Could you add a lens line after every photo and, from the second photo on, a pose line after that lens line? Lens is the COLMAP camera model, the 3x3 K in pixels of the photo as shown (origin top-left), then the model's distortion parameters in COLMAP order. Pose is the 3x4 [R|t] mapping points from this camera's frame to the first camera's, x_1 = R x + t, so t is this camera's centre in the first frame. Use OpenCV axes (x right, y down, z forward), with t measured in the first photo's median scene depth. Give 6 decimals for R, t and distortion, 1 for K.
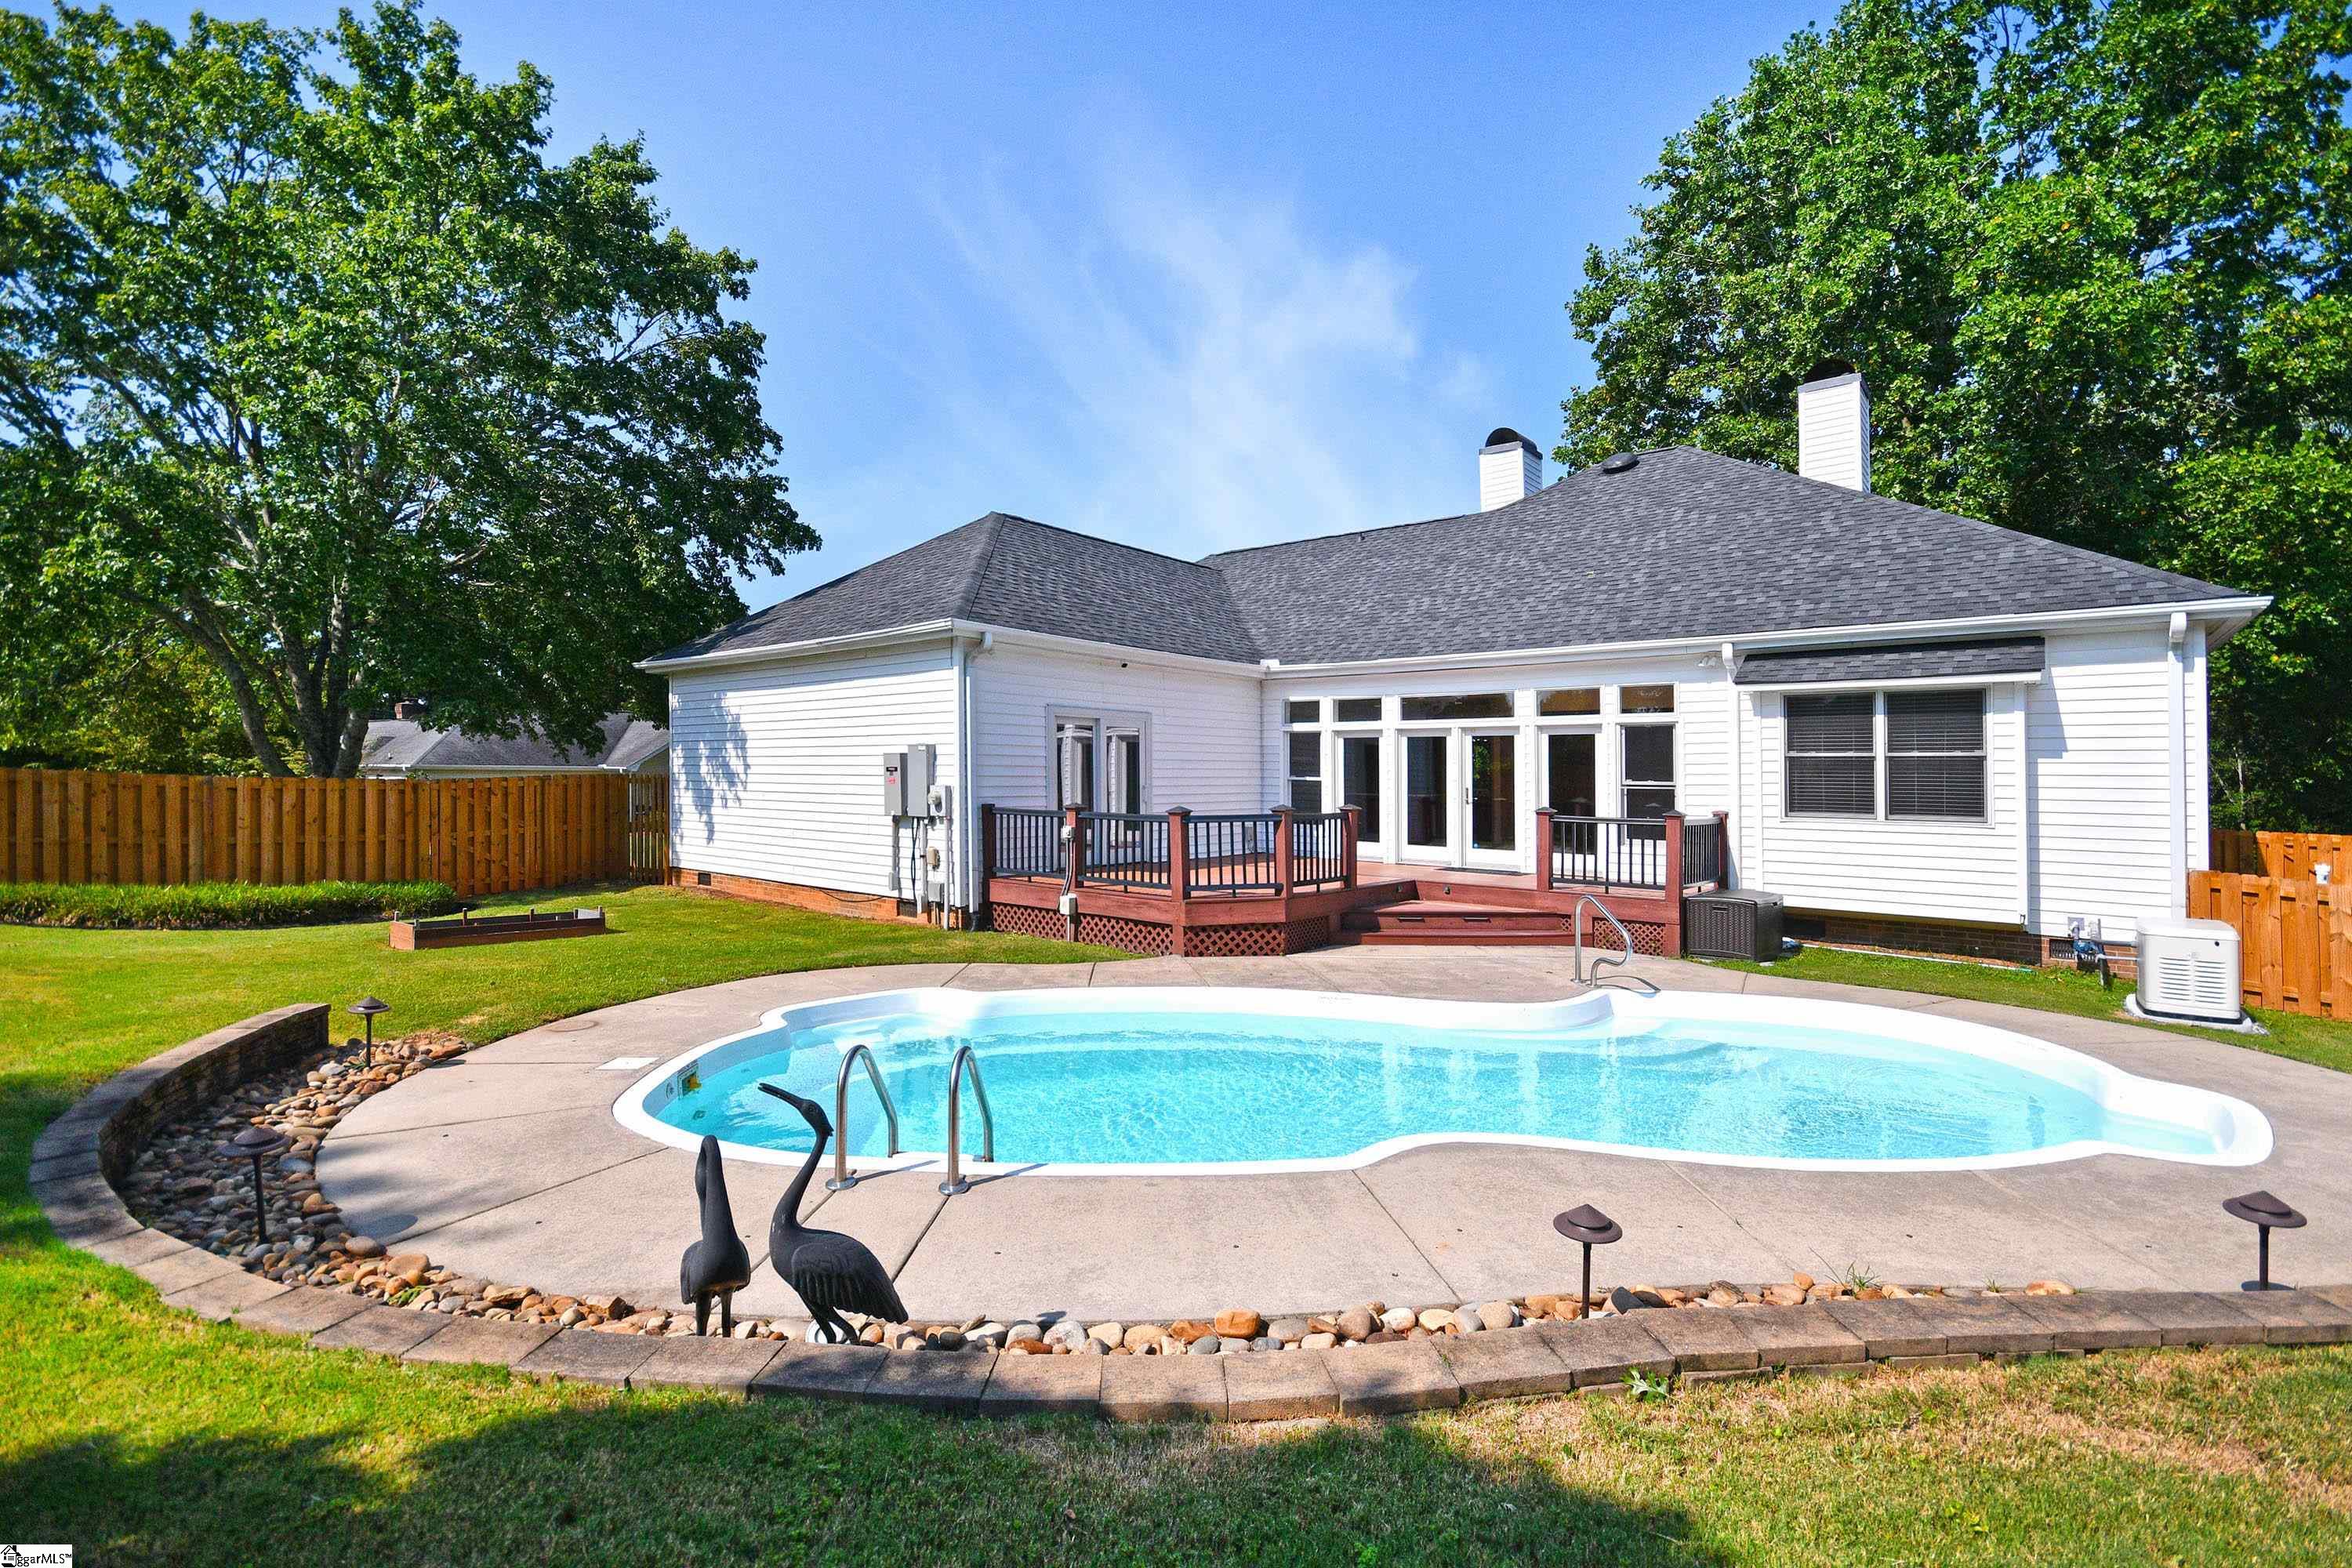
lens RADIAL K [[1092.8, 0, 1174.0], [0, 1092.8, 771.1], [0, 0, 1]] dist [-0.001604, -0.000256]
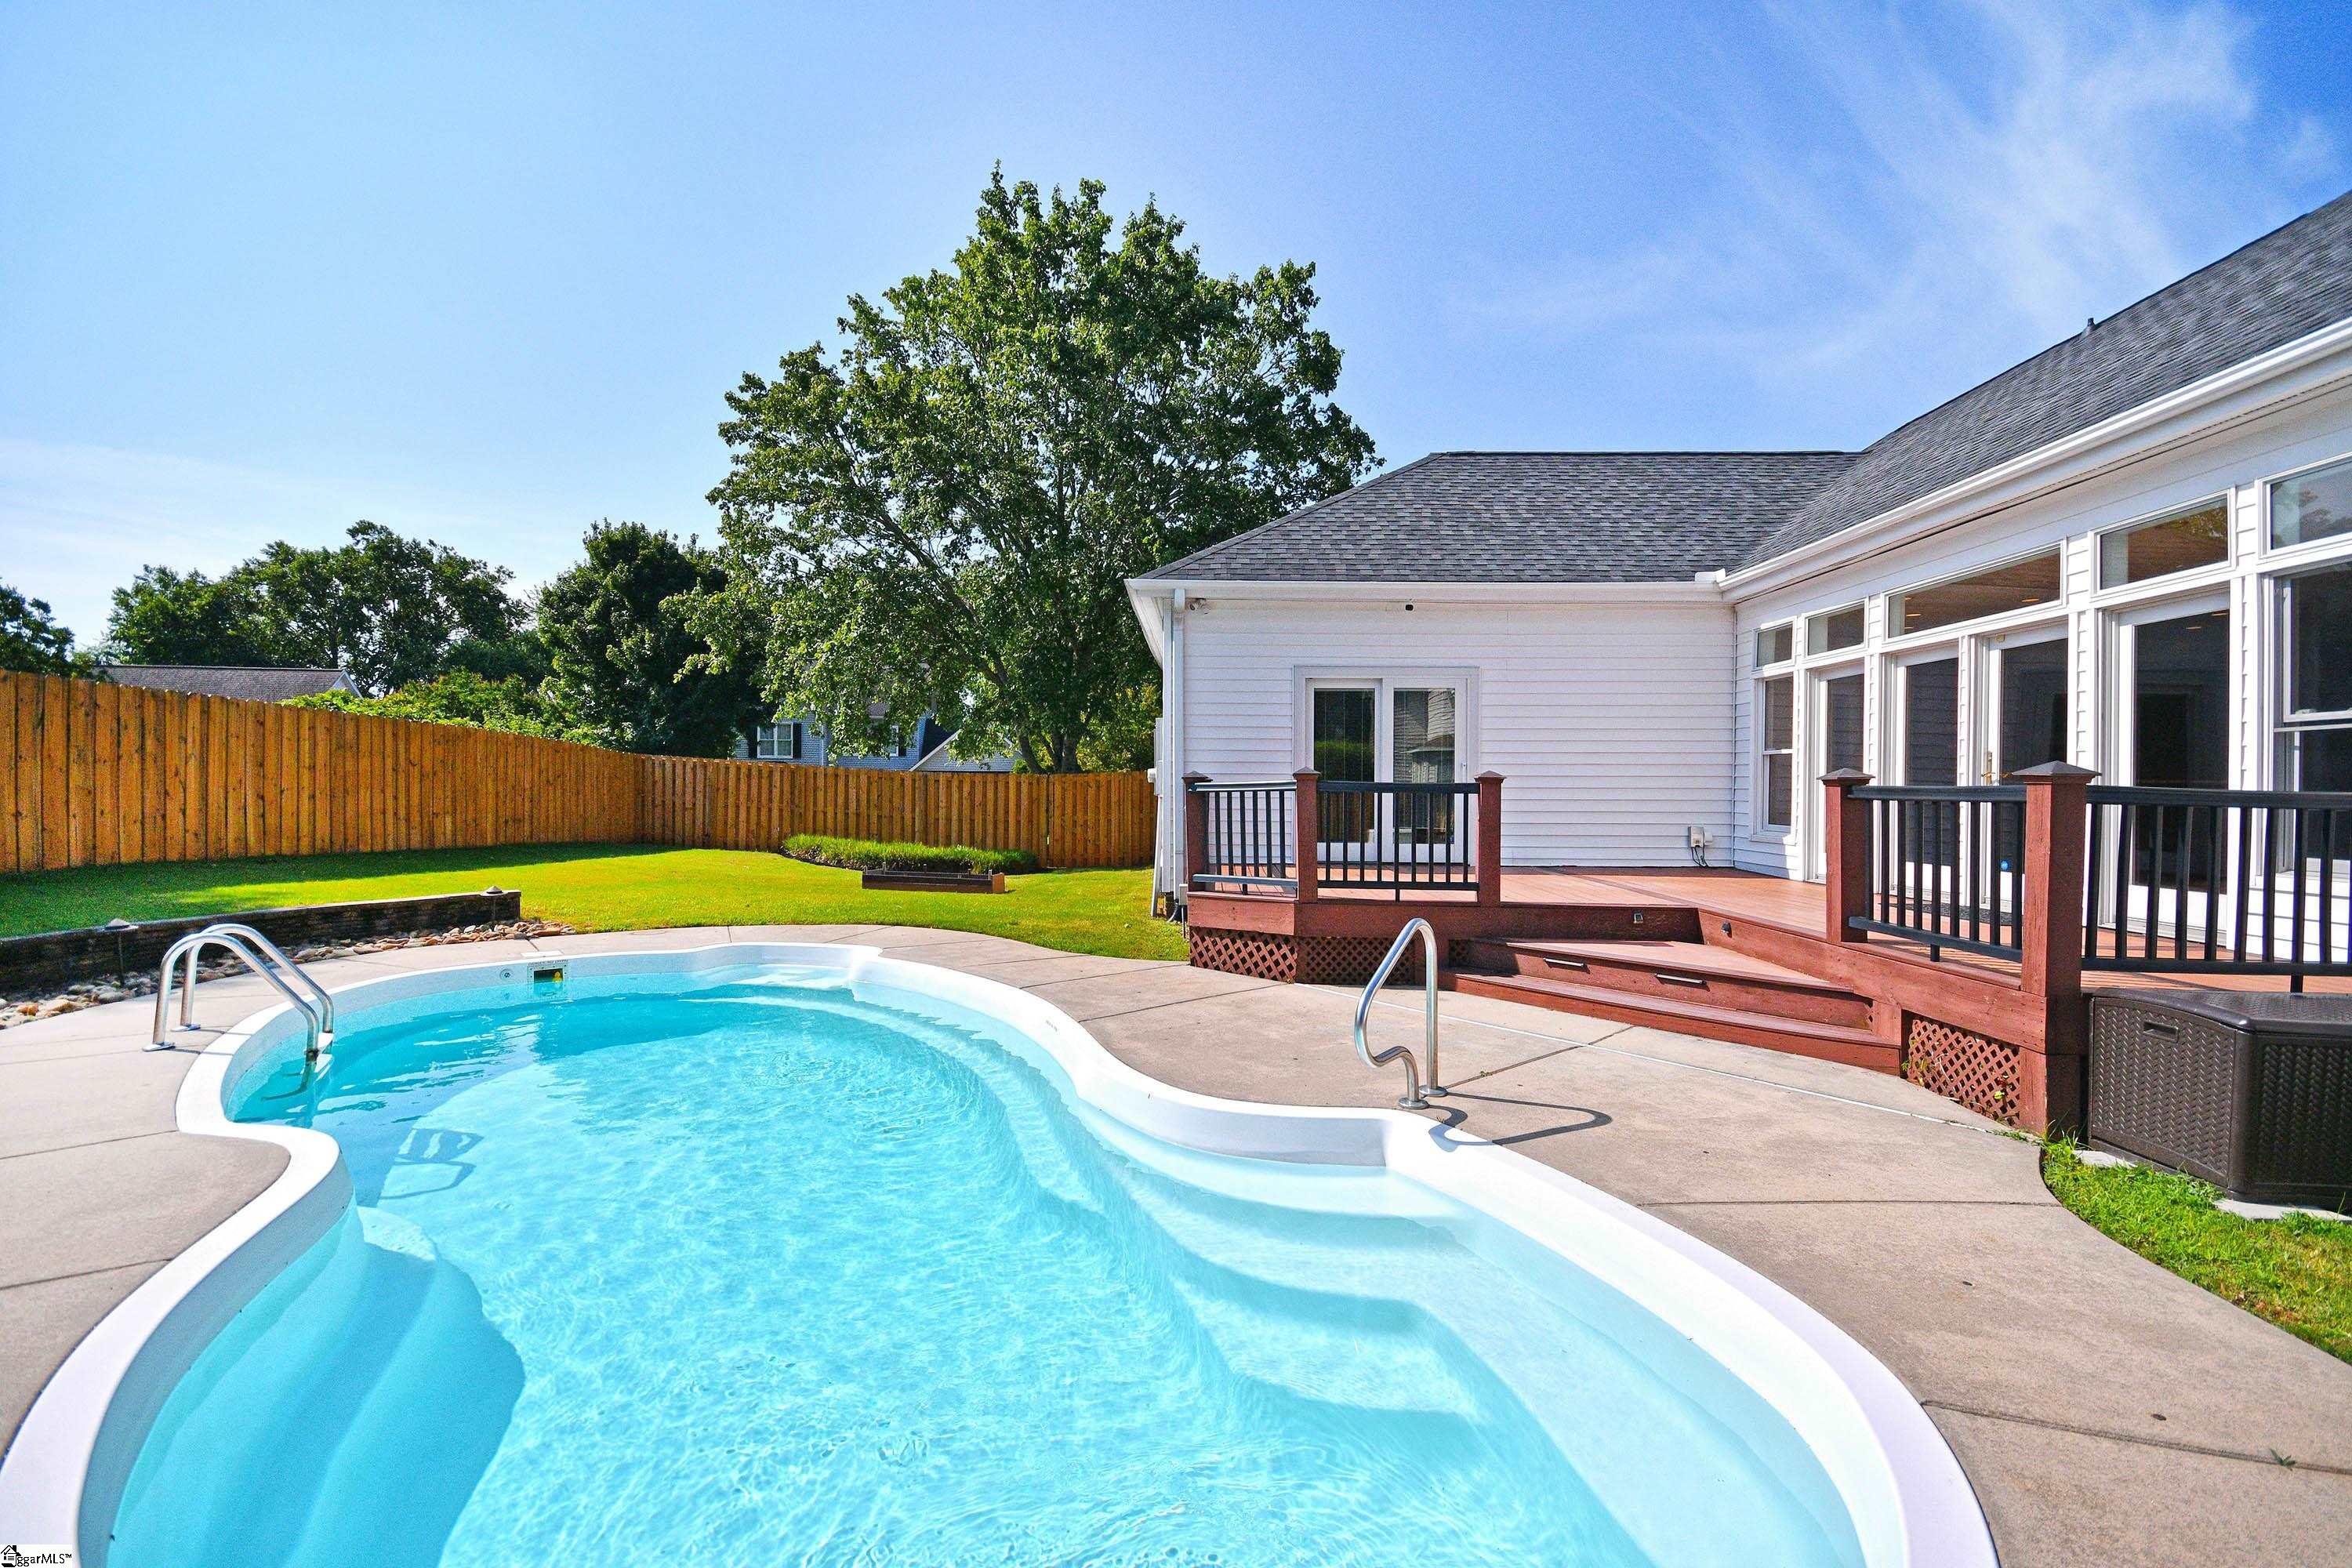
lens RADIAL K [[1056.4, 0, 1138.1], [0, 1056.4, 806.1], [0, 0, 1]] dist [0.001275, 0.000201]
pose [[0.601985, 0.009502, -0.798451, 0.470347], [-0.002995, 0.999949, 0.009641, 0.041212], [0.798502, -0.003412, 0.601983, 0.426244]]
